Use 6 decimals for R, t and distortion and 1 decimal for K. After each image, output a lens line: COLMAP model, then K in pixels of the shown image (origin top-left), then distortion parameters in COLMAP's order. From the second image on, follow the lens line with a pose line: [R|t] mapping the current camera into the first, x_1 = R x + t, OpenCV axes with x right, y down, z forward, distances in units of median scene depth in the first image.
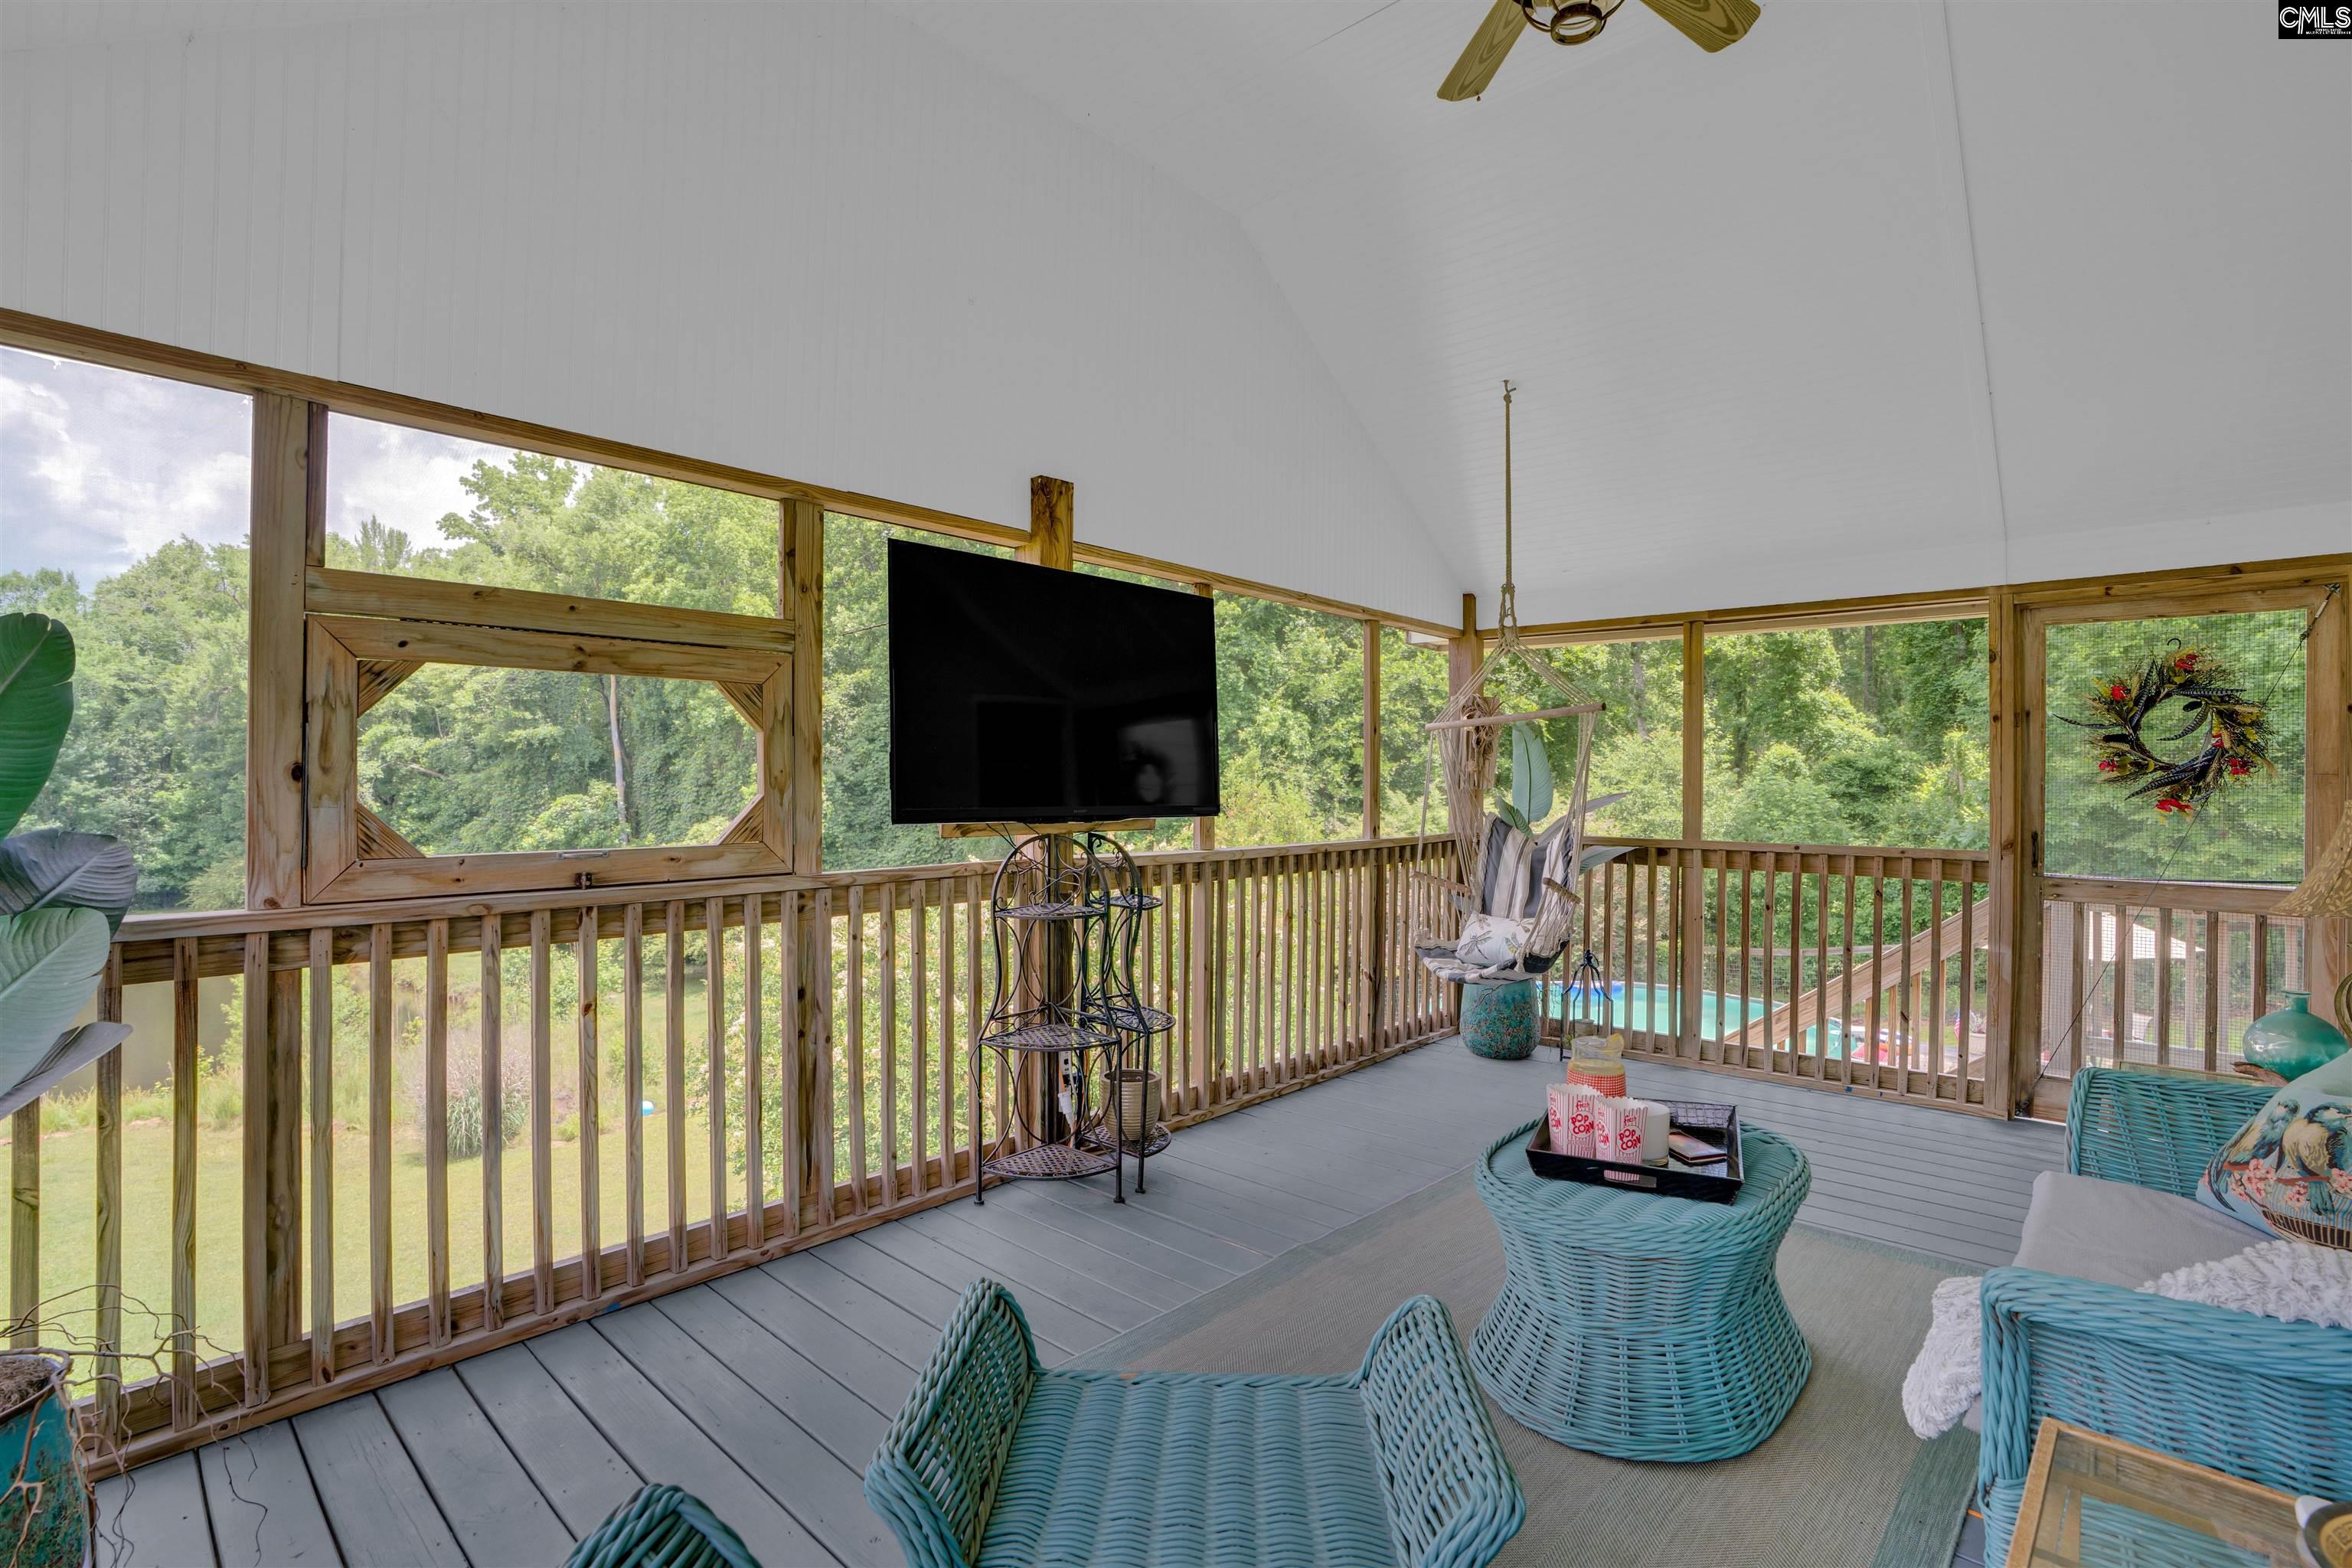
lens RADIAL K [[1093.3, 0, 1169.7], [0, 1093.3, 787.5], [0, 0, 1]] dist [-0.030960, 0.006581]
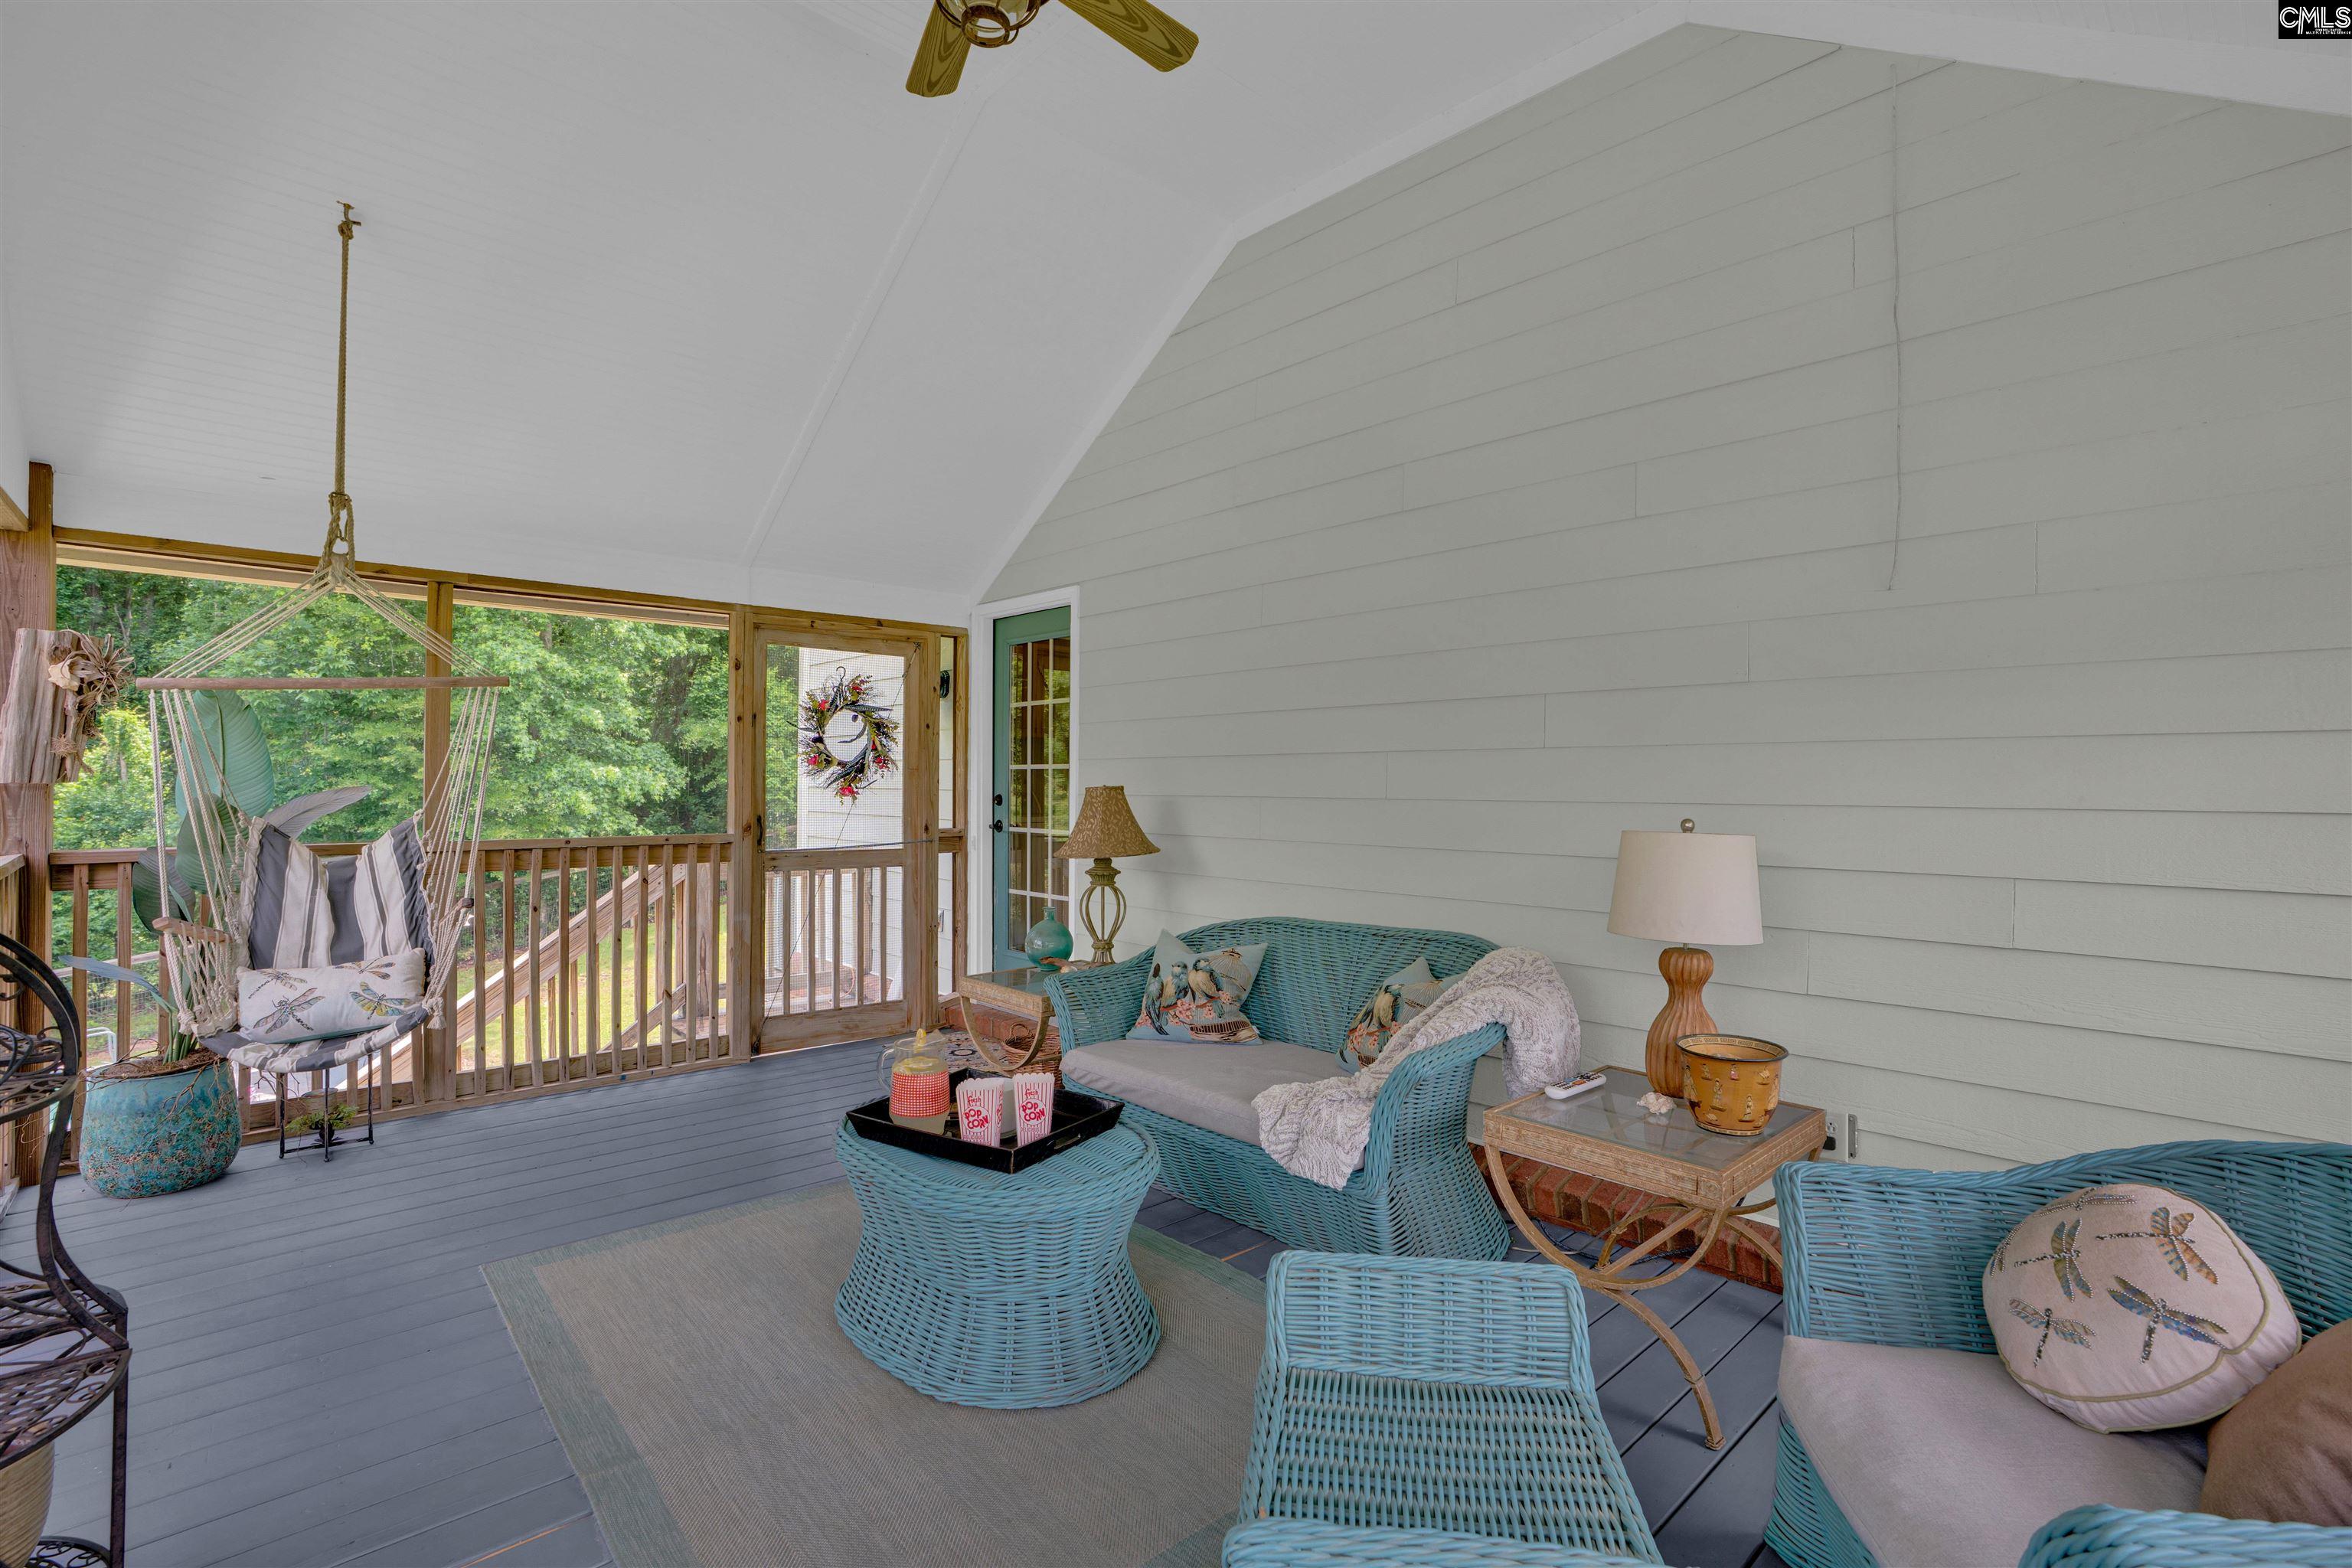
lens RADIAL K [[1093.3, 0, 1186.3], [0, 1093.3, 784.0], [0, 0, 1]] dist [-0.030960, 0.006581]
pose [[0.097174, -0.008829, 0.995228, -0.083744], [-0.001224, 0.999959, 0.008990, -0.001199], [-0.995267, -0.002092, 0.097159, 0.097432]]
